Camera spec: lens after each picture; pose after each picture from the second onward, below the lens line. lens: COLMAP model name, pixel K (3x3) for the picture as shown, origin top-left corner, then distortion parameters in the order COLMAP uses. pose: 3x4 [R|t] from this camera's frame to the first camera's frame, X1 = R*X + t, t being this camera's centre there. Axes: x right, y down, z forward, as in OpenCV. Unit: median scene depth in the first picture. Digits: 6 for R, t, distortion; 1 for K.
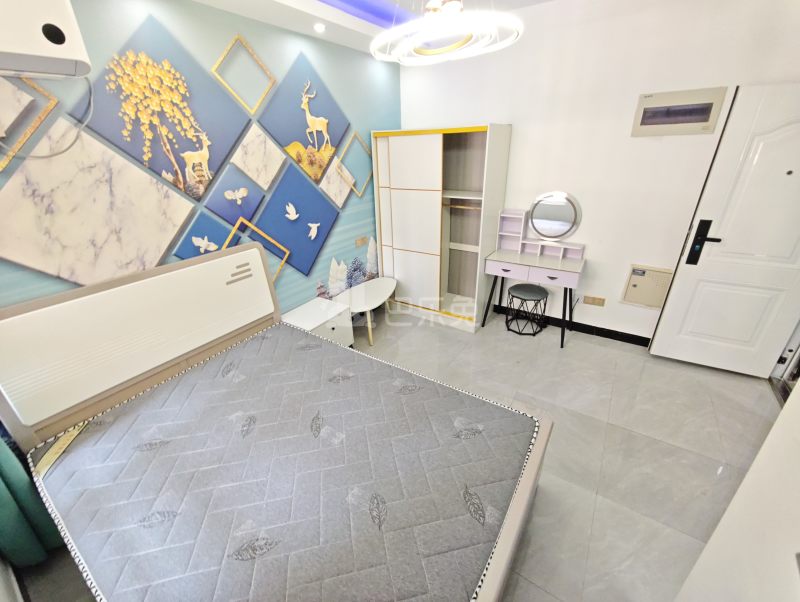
lens RADIAL K [[335.8, 0, 396.9], [0, 335.8, 300.7], [0, 0, 1]] dist [0.003369, 0.000686]
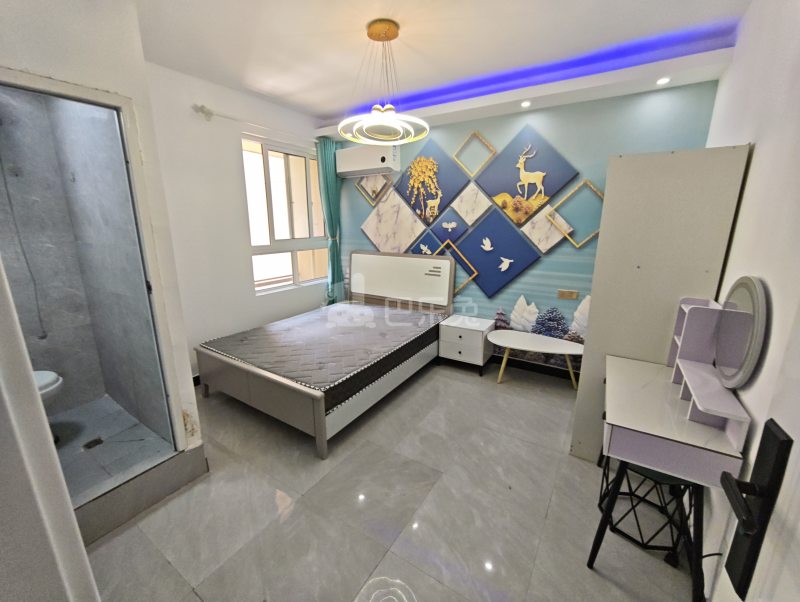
lens RADIAL K [[335.8, 0, 396.3], [0, 335.8, 300.7], [0, 0, 1]] dist [0.003369, 0.000686]
pose [[0.015505, 0.275413, -0.961201, 1.127941], [-0.418941, 0.874655, 0.243857, -0.277566], [0.907881, 0.398906, 0.128943, 0.683659]]
